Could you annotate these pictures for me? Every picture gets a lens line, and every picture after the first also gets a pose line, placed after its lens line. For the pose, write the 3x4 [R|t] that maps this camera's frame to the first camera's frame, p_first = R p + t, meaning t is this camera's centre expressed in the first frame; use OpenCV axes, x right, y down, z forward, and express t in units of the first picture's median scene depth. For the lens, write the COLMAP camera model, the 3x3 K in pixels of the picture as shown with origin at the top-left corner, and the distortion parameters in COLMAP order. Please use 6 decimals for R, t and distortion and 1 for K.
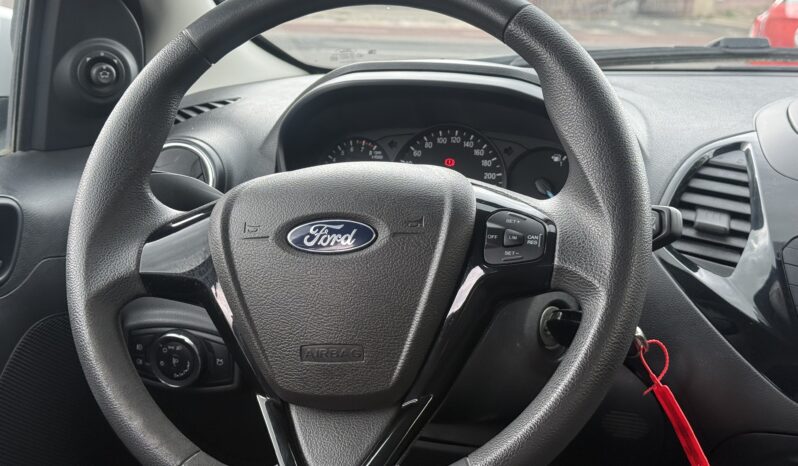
lens RADIAL K [[1123.4, 0, 392.6], [0, 1123.4, 233.4], [0, 0, 1]] dist [0.115080, 0.000000]
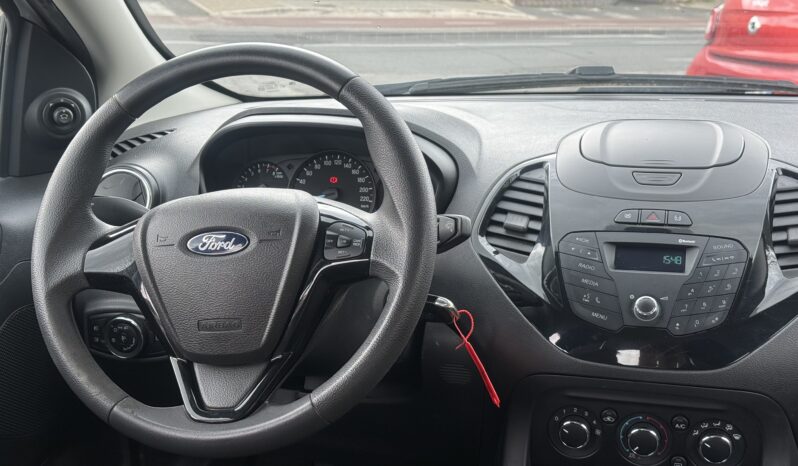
lens RADIAL K [[1123.4, 0, 405.9], [0, 1123.4, 231.8], [0, 0, 1]] dist [0.115080, 0.000000]
pose [[0.999597, -0.024714, 0.013941, 0.141090], [0.024571, 0.999644, 0.010358, -0.017907], [-0.014192, -0.010011, 0.999849, -0.369177]]
